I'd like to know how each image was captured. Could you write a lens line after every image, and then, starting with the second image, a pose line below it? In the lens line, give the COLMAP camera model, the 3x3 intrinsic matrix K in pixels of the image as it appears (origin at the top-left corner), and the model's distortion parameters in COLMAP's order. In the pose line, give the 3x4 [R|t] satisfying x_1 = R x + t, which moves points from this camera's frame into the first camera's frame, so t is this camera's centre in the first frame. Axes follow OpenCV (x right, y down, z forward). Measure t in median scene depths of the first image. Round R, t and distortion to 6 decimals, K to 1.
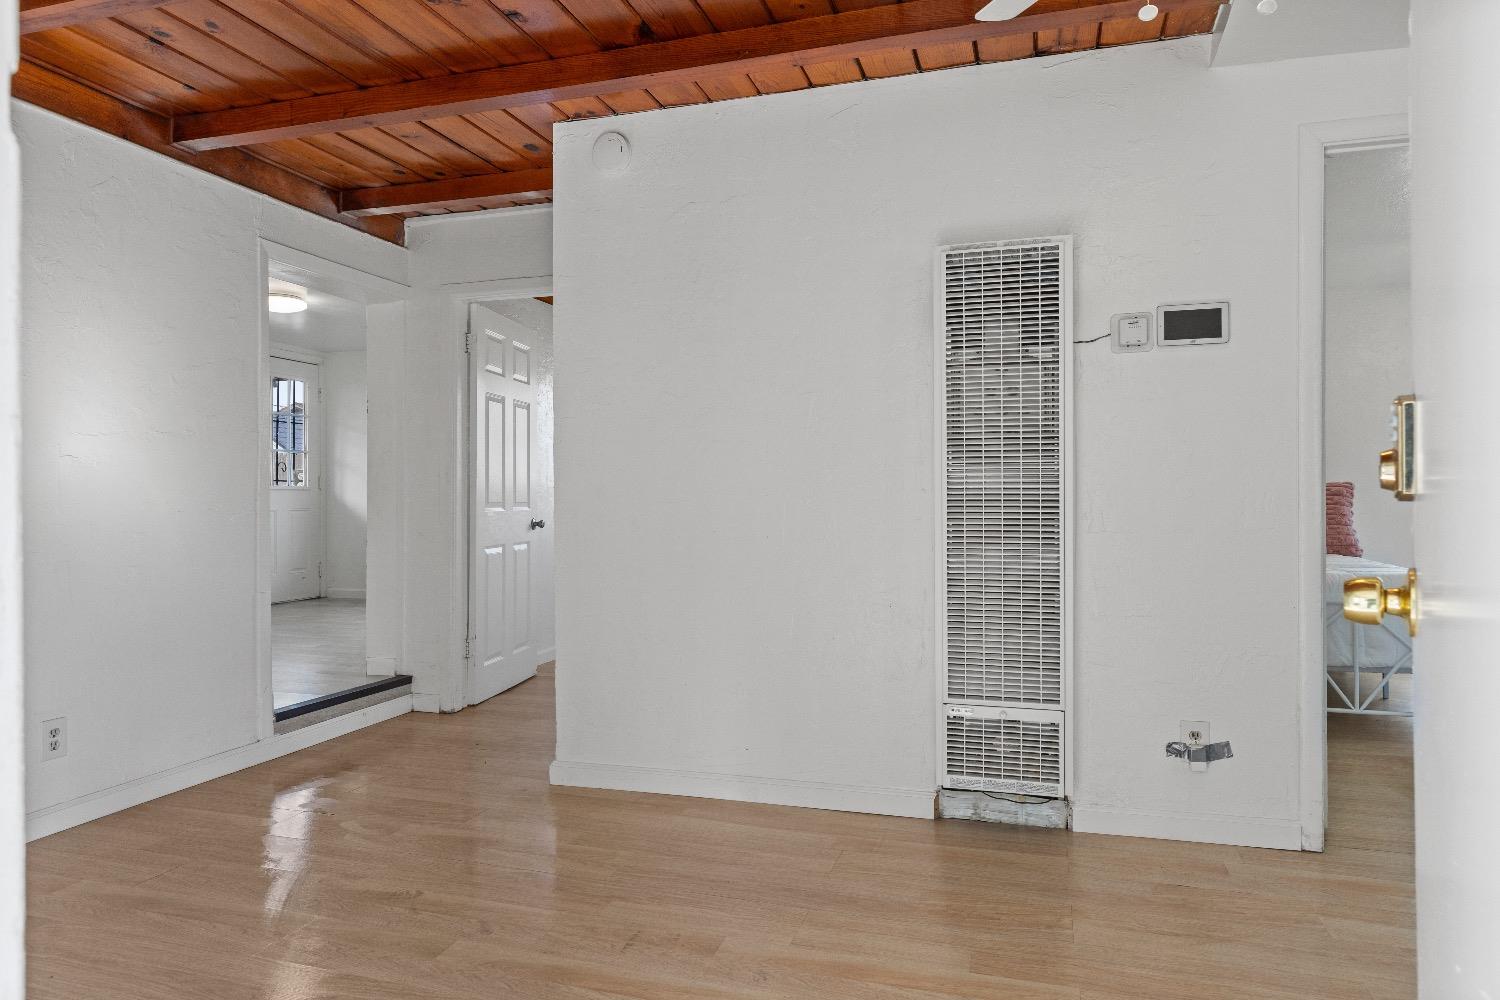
lens RADIAL K [[921.5, 0, 752.9], [0, 921.5, 496.8], [0, 0, 1]] dist [-0.003694, 0.000258]
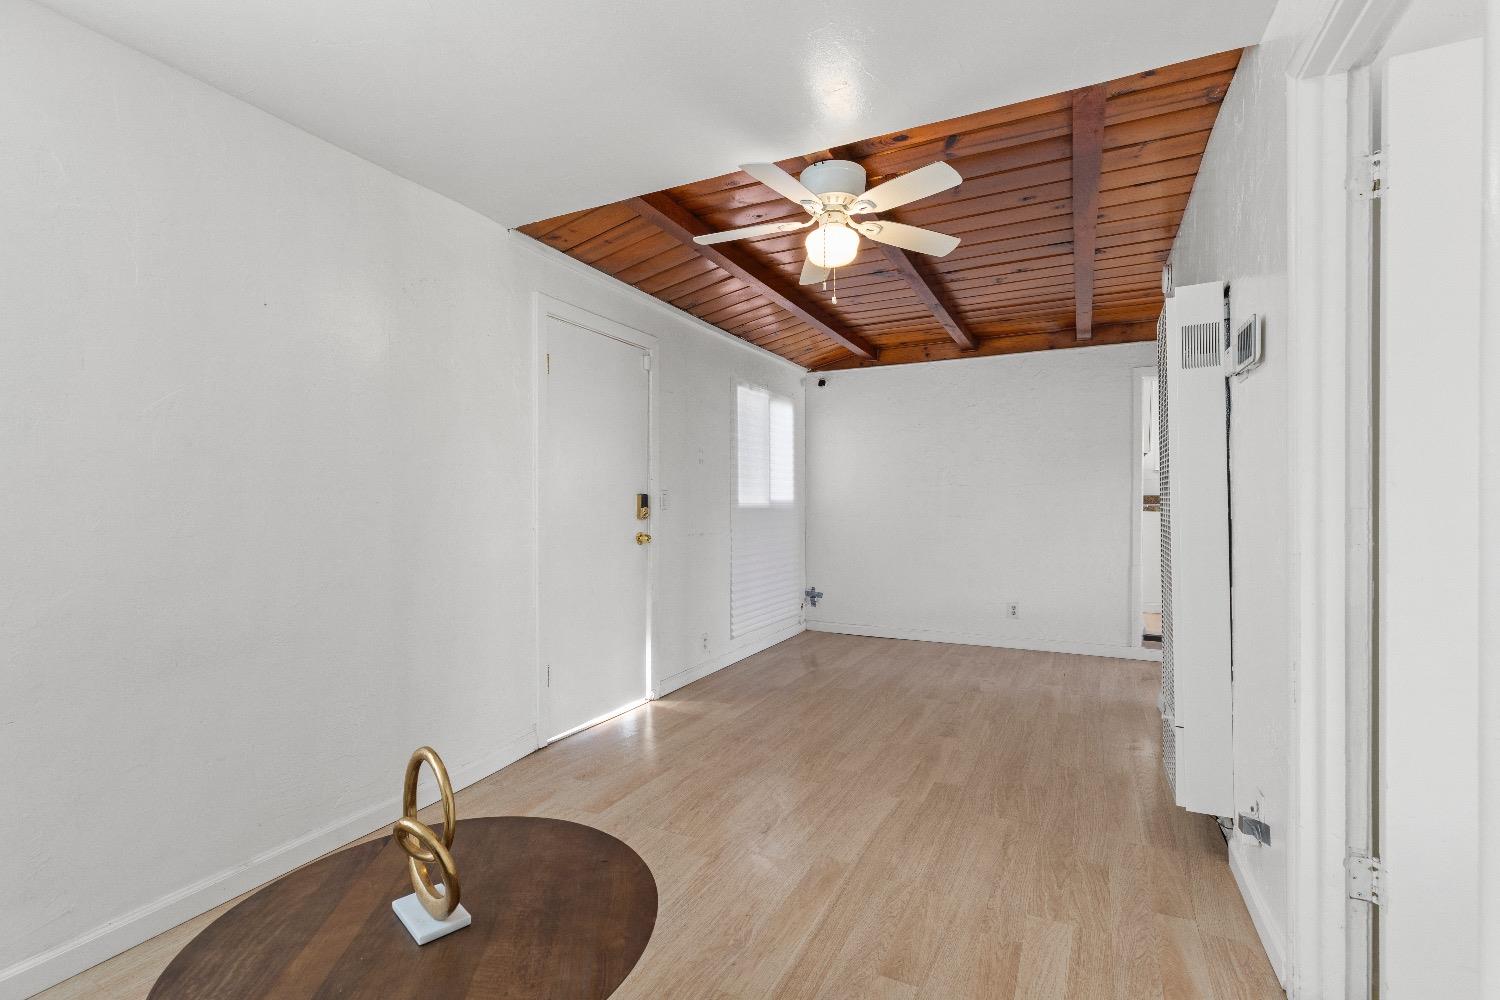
lens RADIAL K [[681.7, 0, 750.6], [0, 681.7, 501.1], [0, 0, 1]] dist [0.002181, -0.000539]
pose [[-0.149671, 0.004008, -0.988728, 1.253044], [0.002659, 0.999990, 0.003651, -0.039598], [0.988732, -0.002082, -0.149680, 0.641302]]
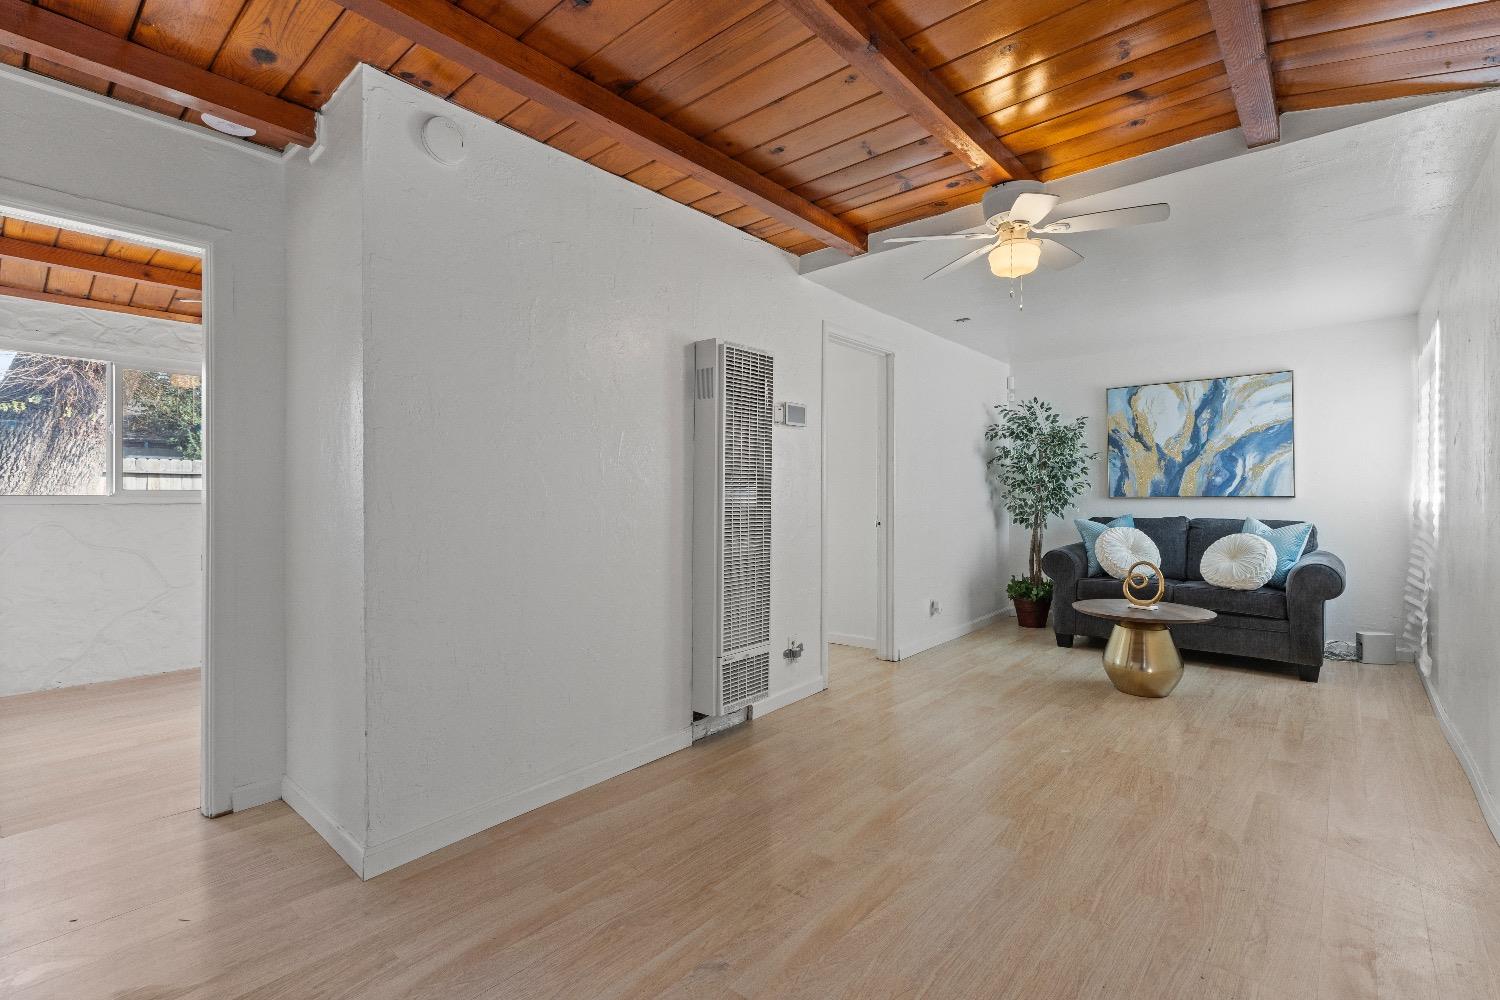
lens RADIAL K [[681.7, 0, 750.6], [0, 681.7, 490.8], [0, 0, 1]] dist [0.002181, -0.000539]
pose [[0.393894, 0.005373, 0.919140, -0.803564], [0.002994, 0.999970, -0.007129, -0.029230], [-0.919151, 0.005560, 0.393866, 0.571796]]
